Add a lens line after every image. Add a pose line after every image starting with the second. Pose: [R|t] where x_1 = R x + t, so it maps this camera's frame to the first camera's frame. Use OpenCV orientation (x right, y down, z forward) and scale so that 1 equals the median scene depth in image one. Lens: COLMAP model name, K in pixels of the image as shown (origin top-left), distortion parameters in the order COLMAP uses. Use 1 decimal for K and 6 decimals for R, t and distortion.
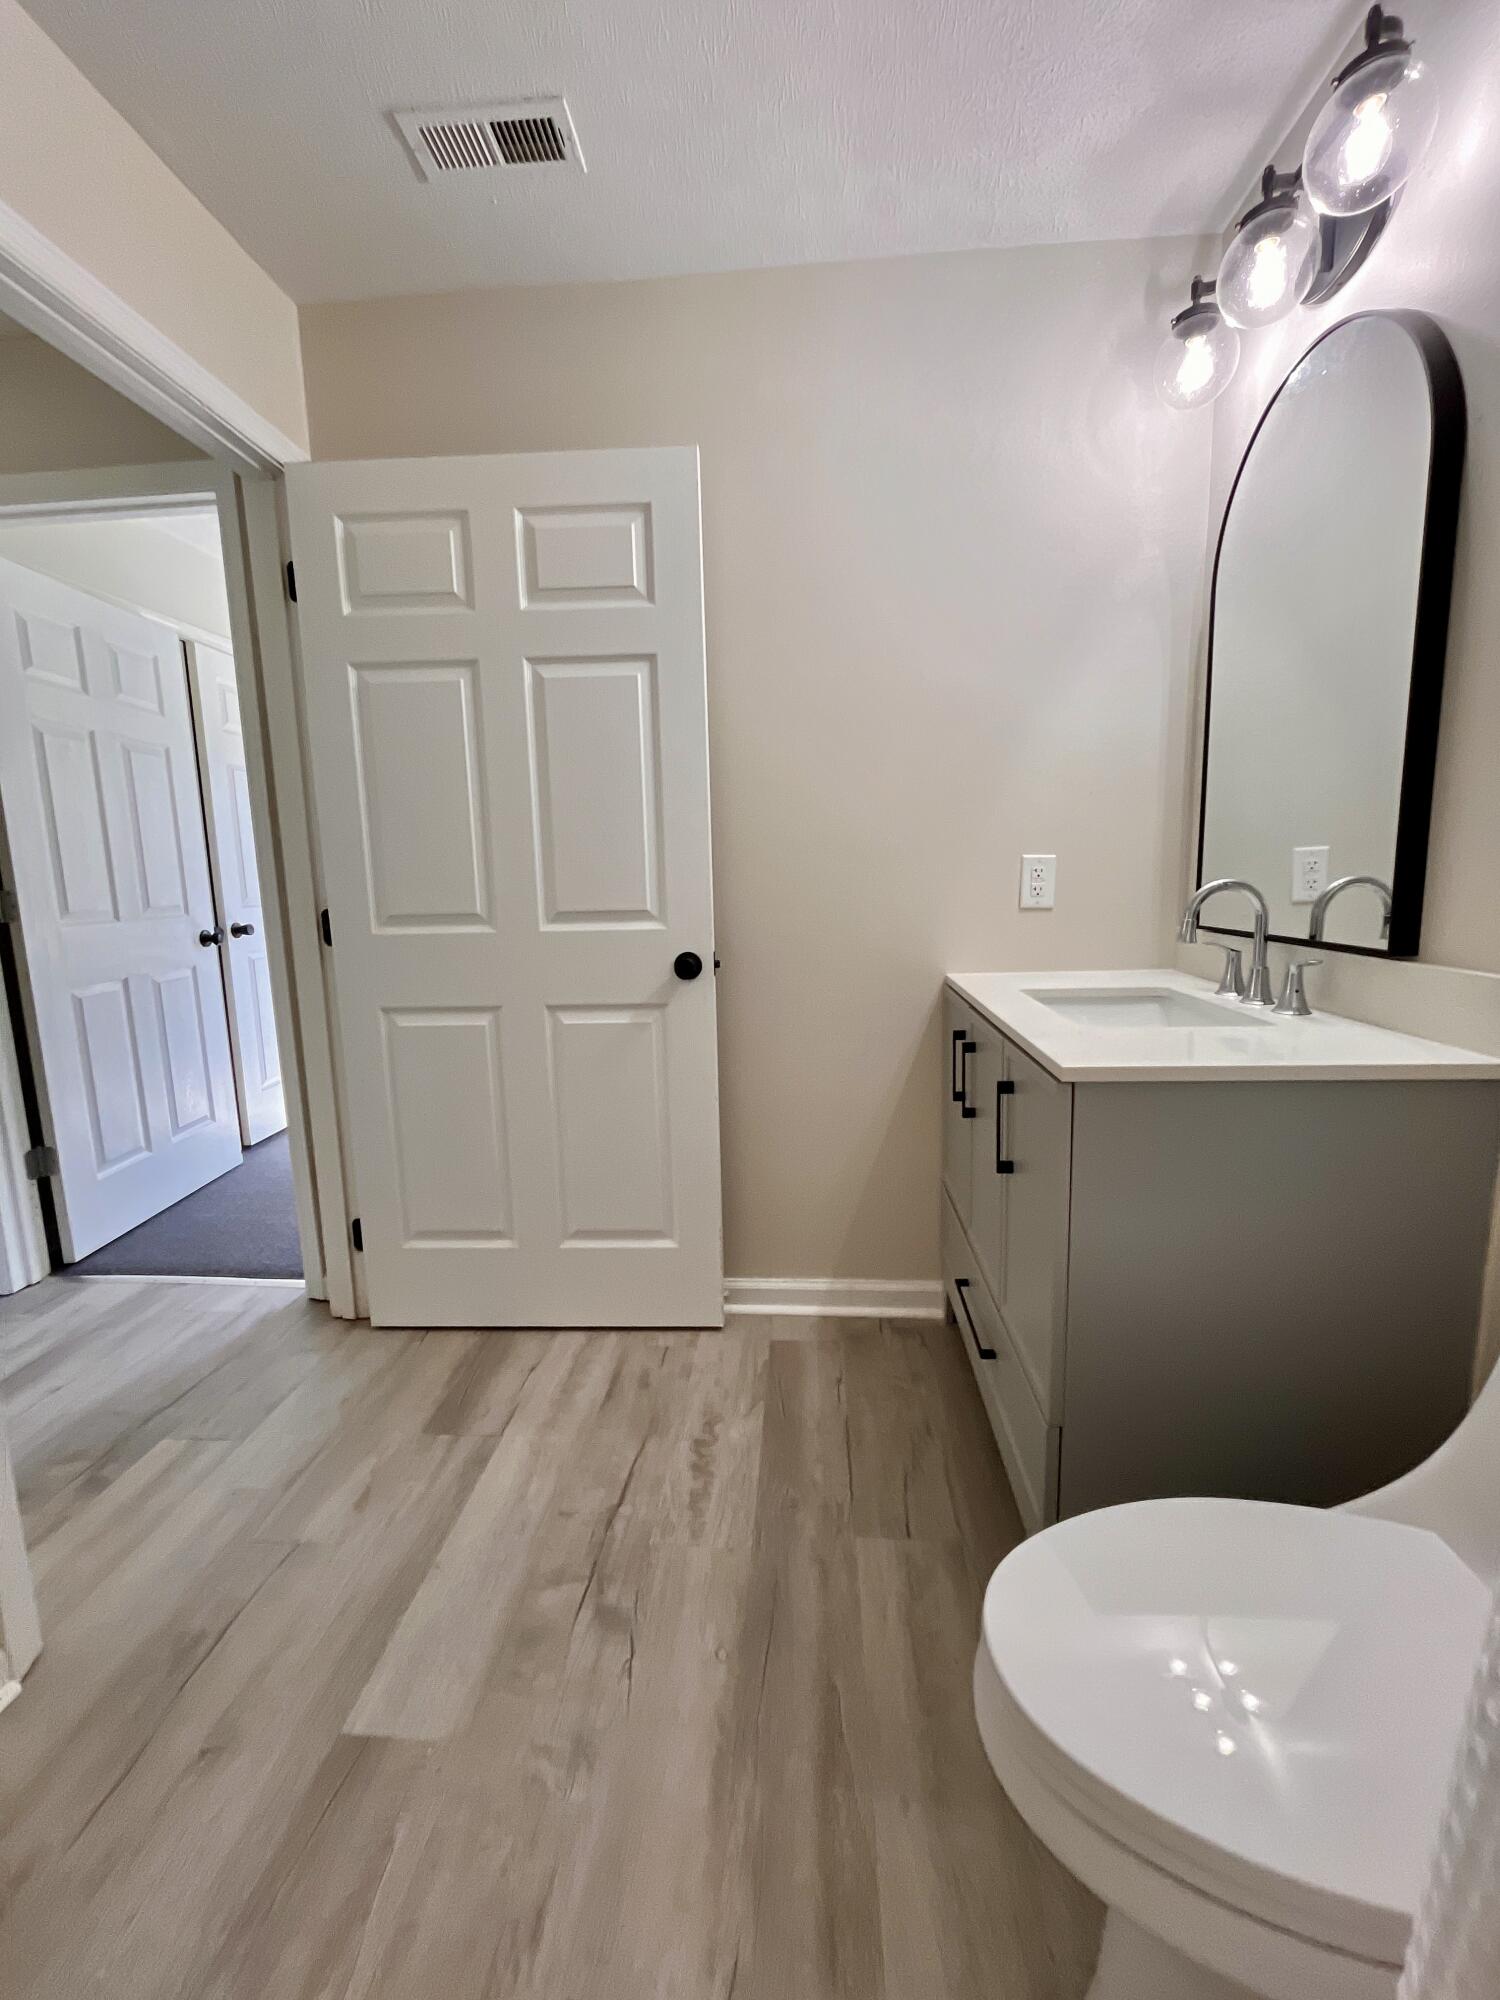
lens RADIAL K [[805.2, 0, 749.3], [0, 805.2, 992.3], [0, 0, 1]] dist [-0.004975, -0.000136]
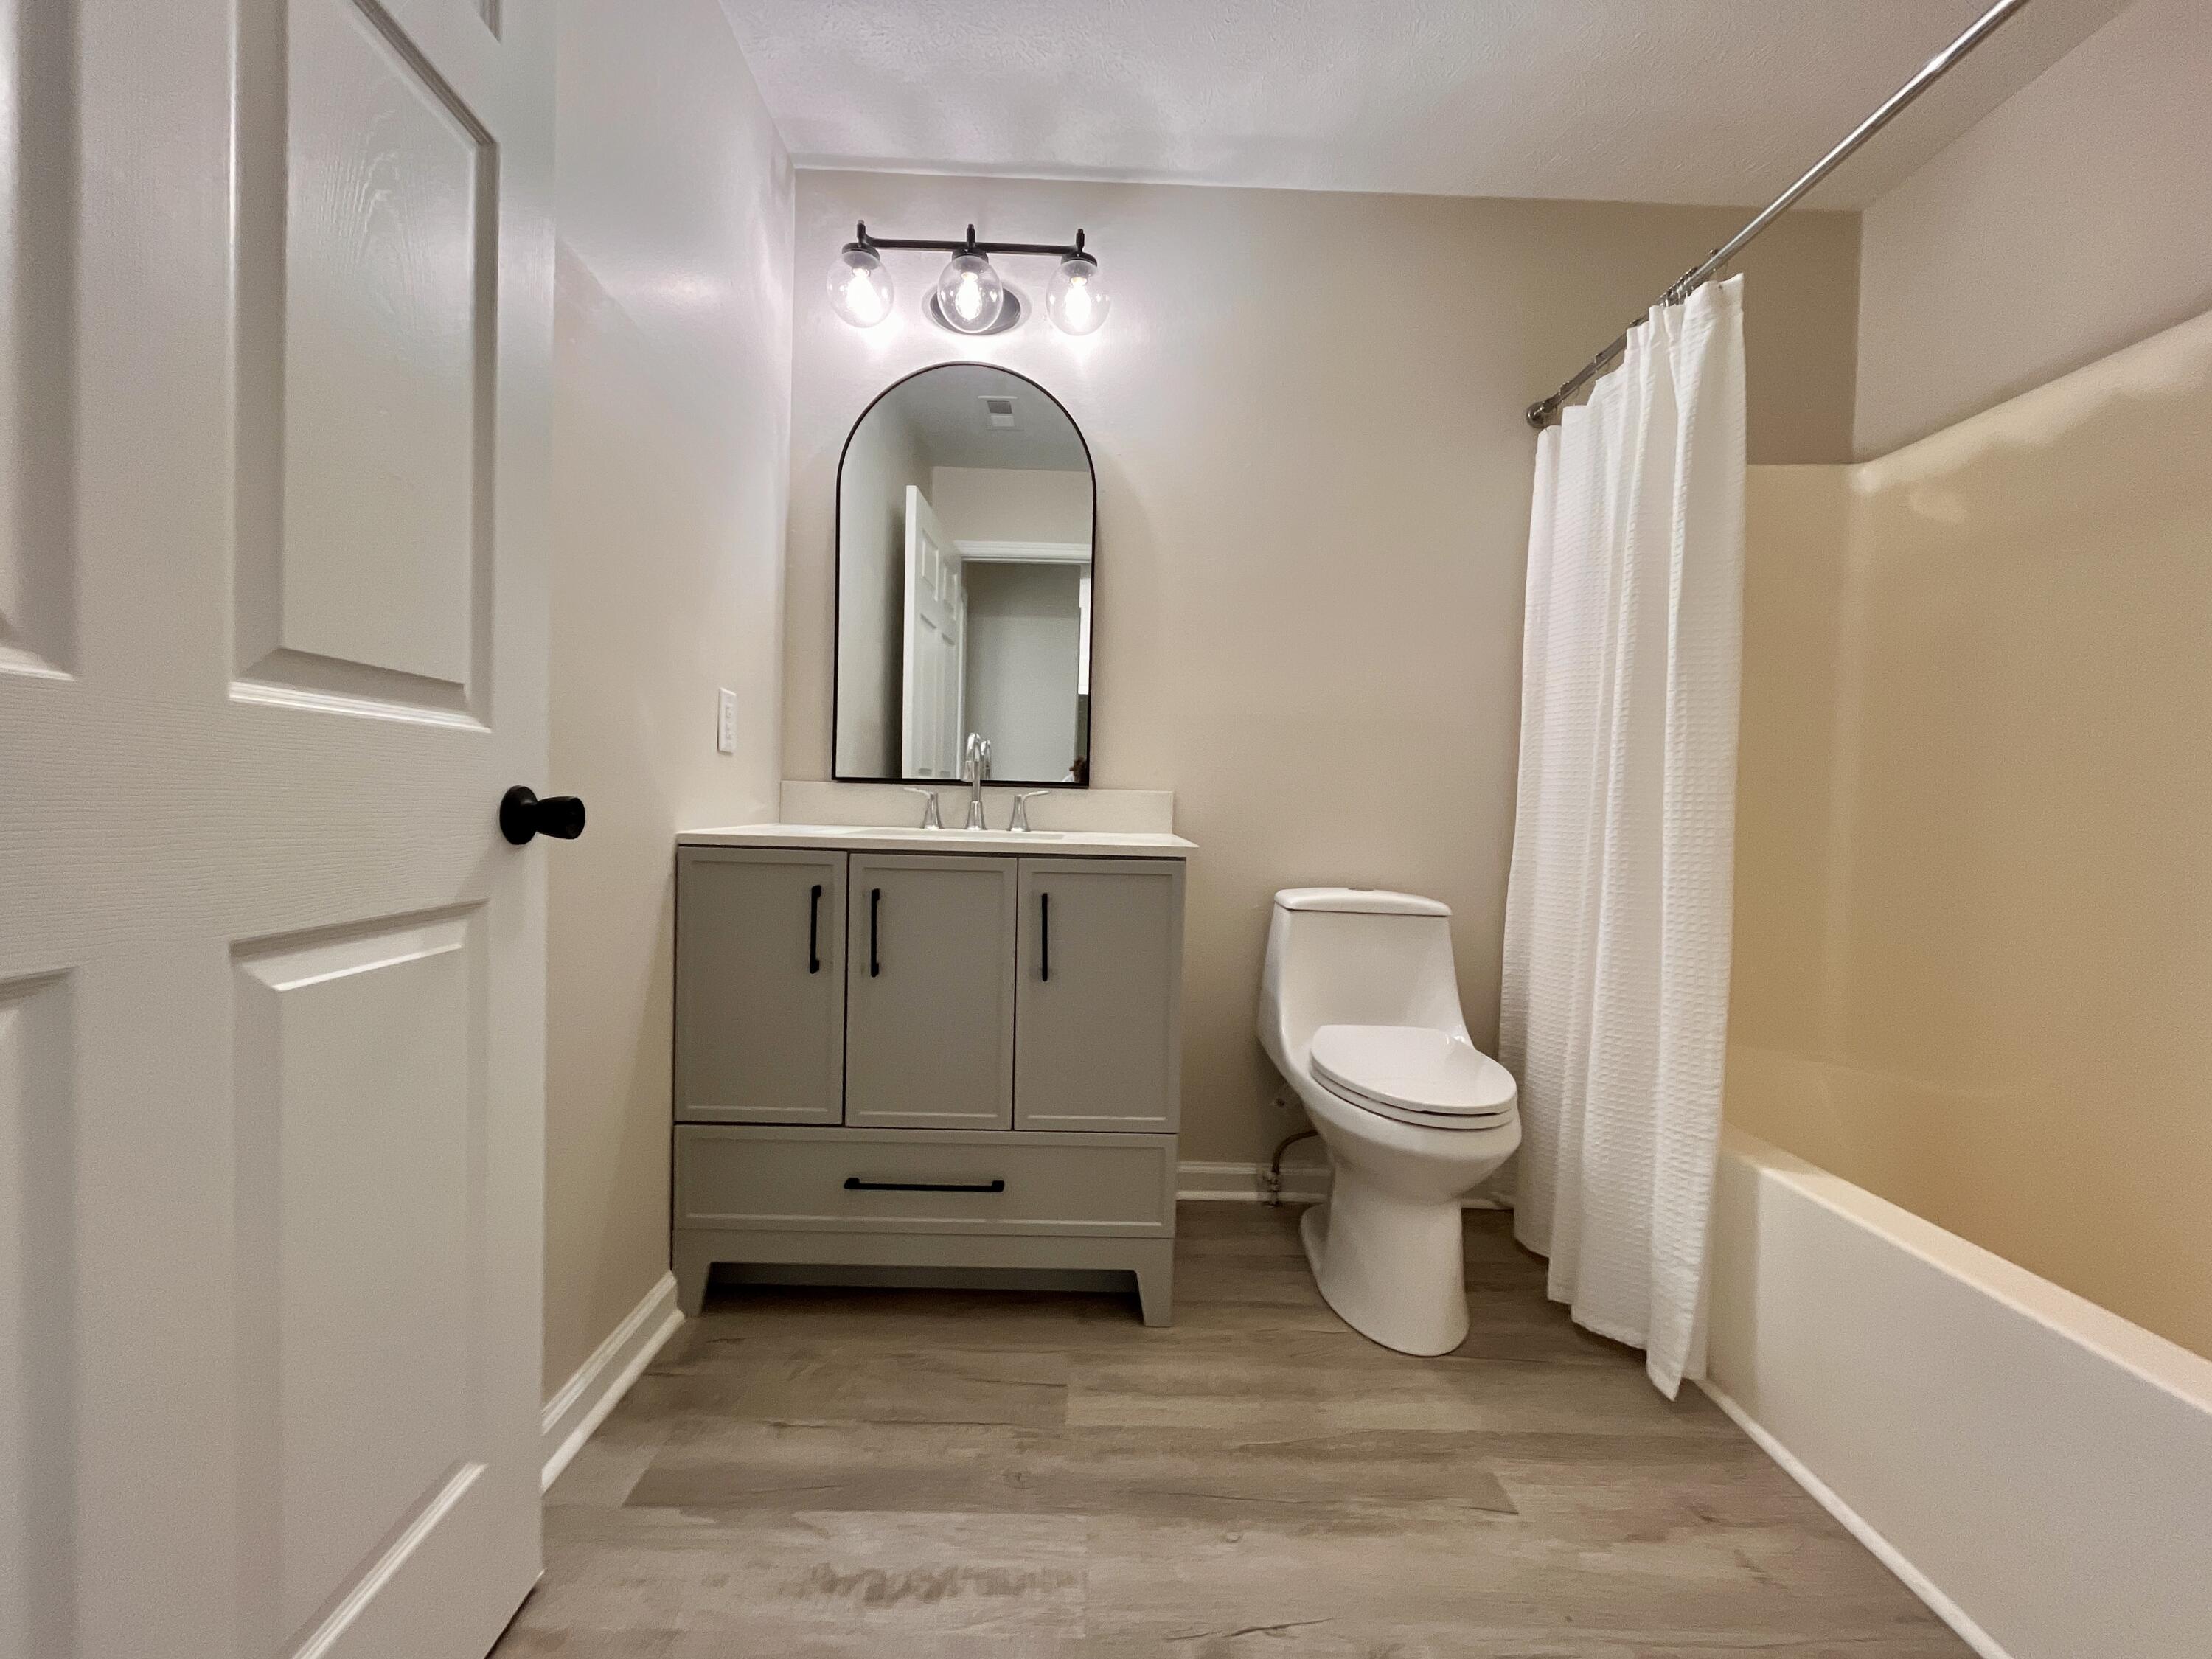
lens RADIAL K [[890.5, 0, 1103.2], [0, 890.5, 836.0], [0, 0, 1]] dist [-0.004975, -0.000136]
pose [[-0.081198, -0.016340, 0.996564, -0.810822], [0.126968, 0.991550, 0.026603, 0.010790], [-0.988578, 0.128692, -0.078437, 0.918039]]
